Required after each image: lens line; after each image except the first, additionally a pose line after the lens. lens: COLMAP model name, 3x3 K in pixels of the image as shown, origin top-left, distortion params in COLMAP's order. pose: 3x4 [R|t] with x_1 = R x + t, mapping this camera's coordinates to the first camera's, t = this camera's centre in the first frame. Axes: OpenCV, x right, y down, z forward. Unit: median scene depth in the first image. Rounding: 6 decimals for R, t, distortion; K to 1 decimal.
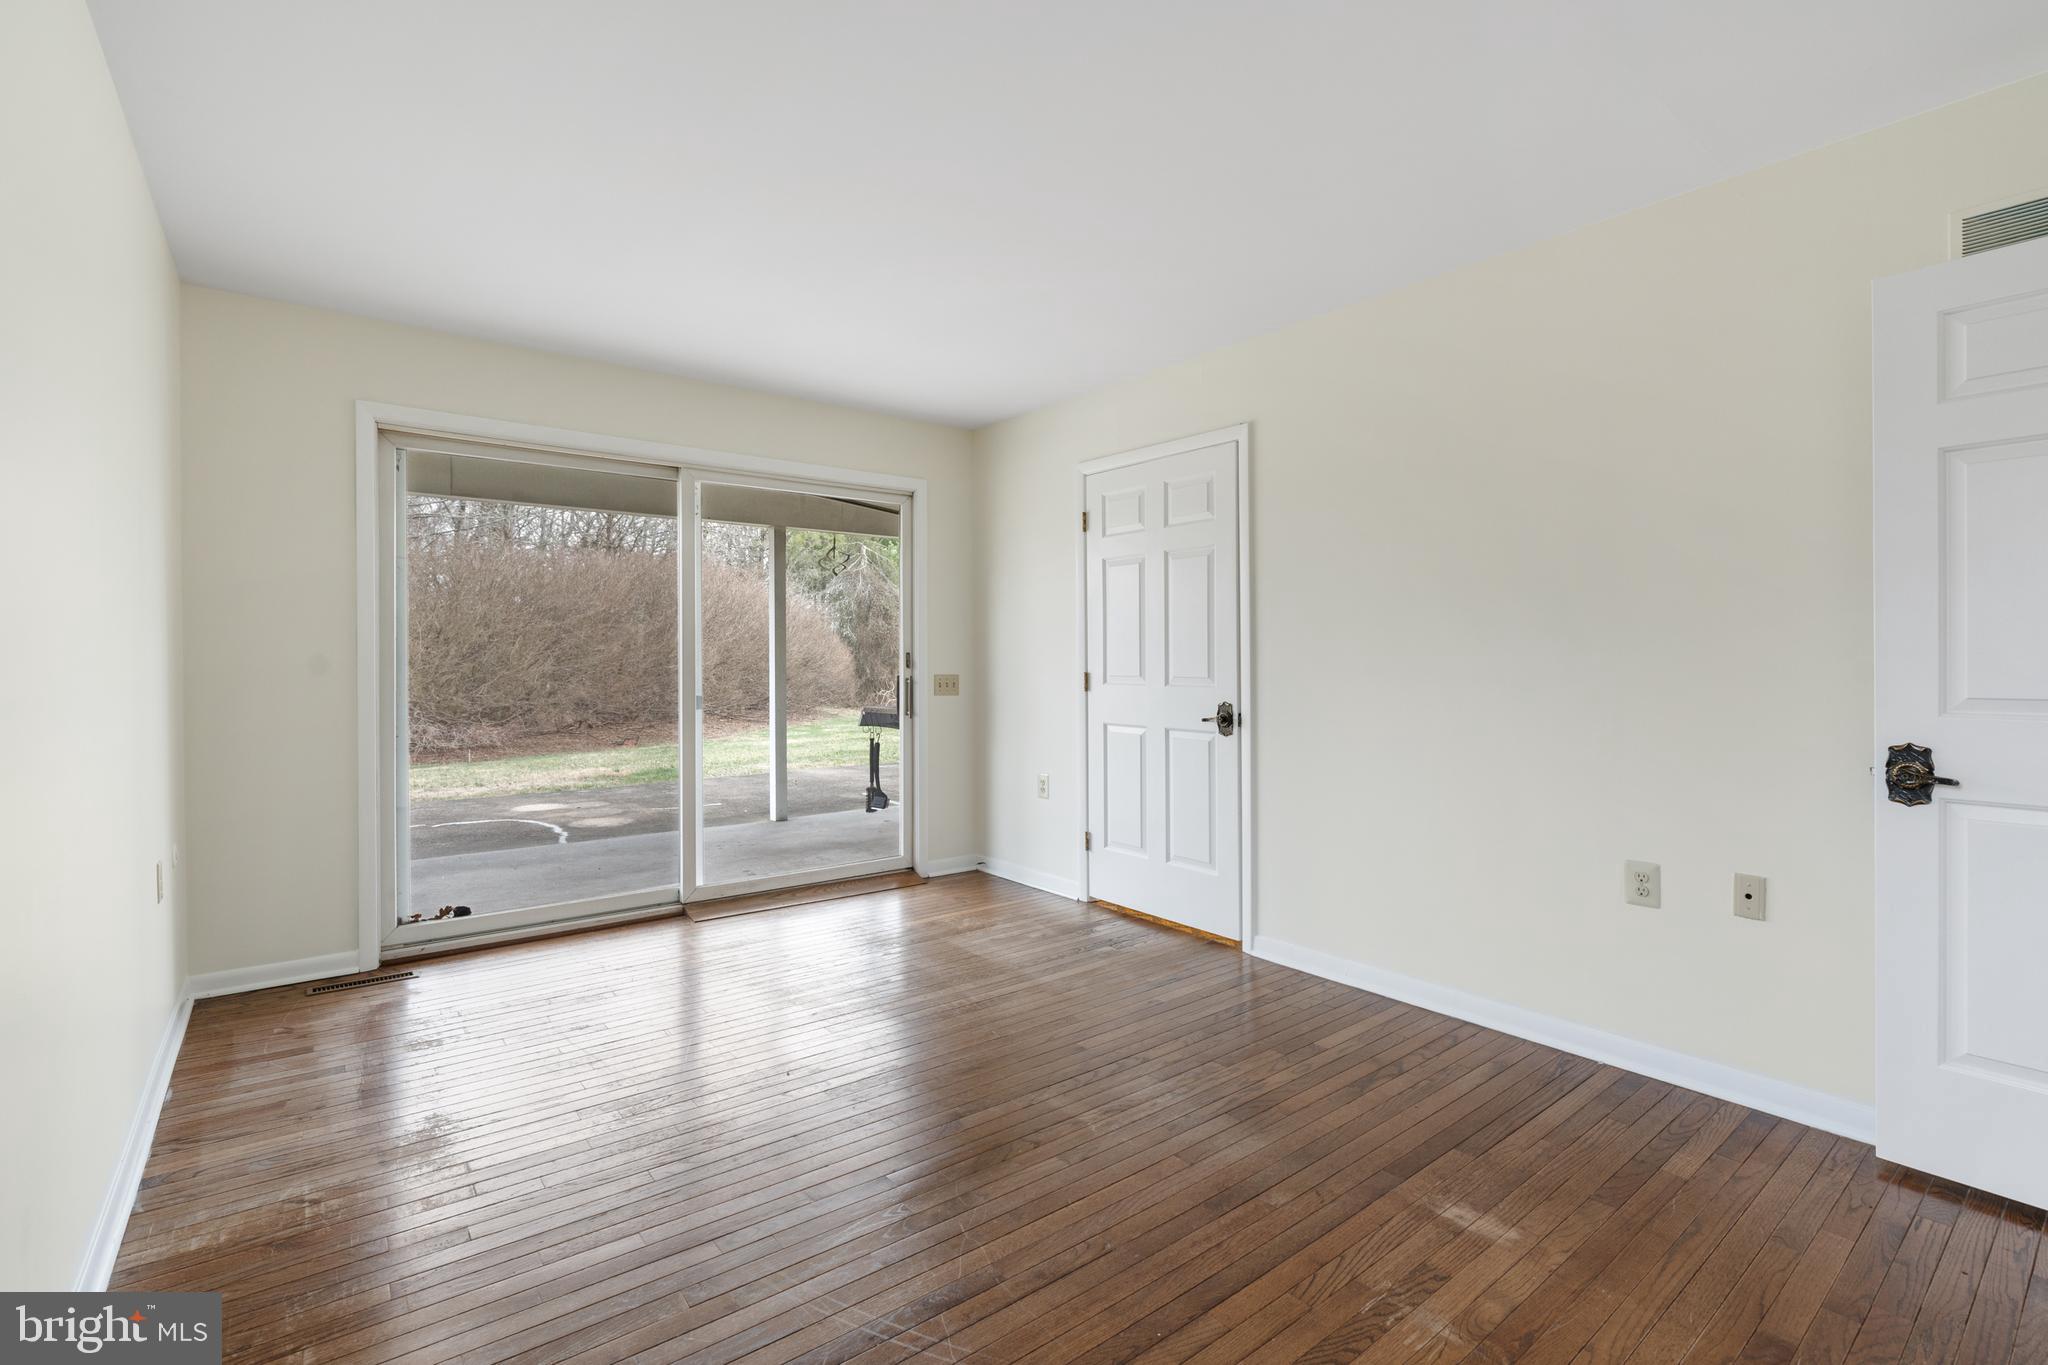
lens RADIAL K [[934.4, 0, 1012.6], [0, 934.4, 678.6], [0, 0, 1]] dist [-0.003020, 0.000397]
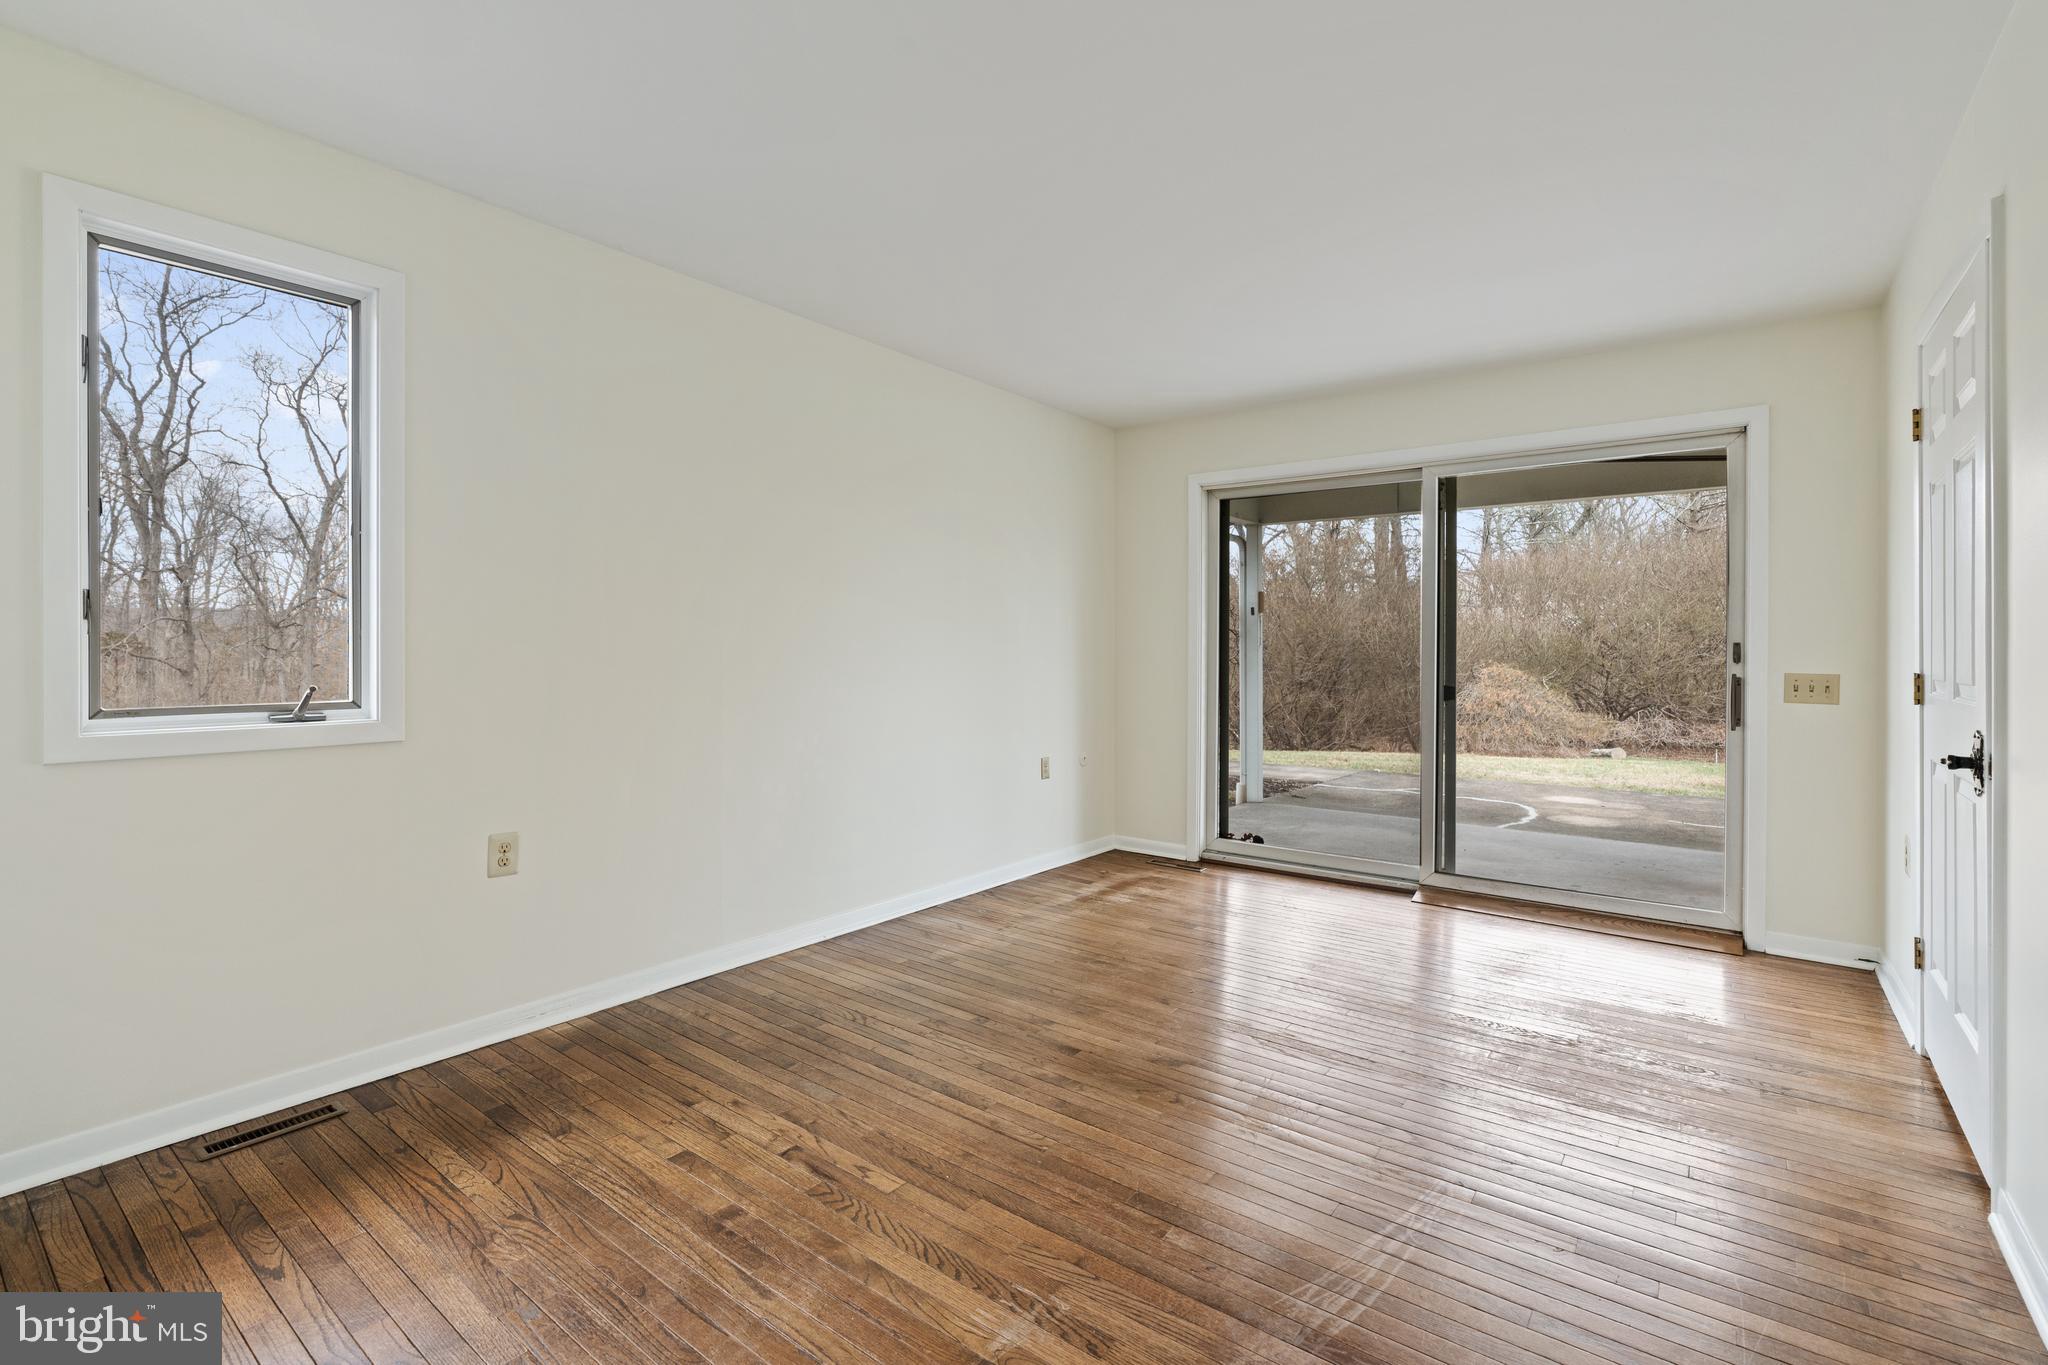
lens RADIAL K [[934.4, 0, 1012.6], [0, 934.4, 678.6], [0, 0, 1]] dist [-0.003020, 0.000397]
pose [[0.243233, 0.031538, -0.969455, 0.566114], [-0.025608, 0.999332, 0.026085, -0.004634], [0.969630, 0.018481, 0.243878, 0.310995]]
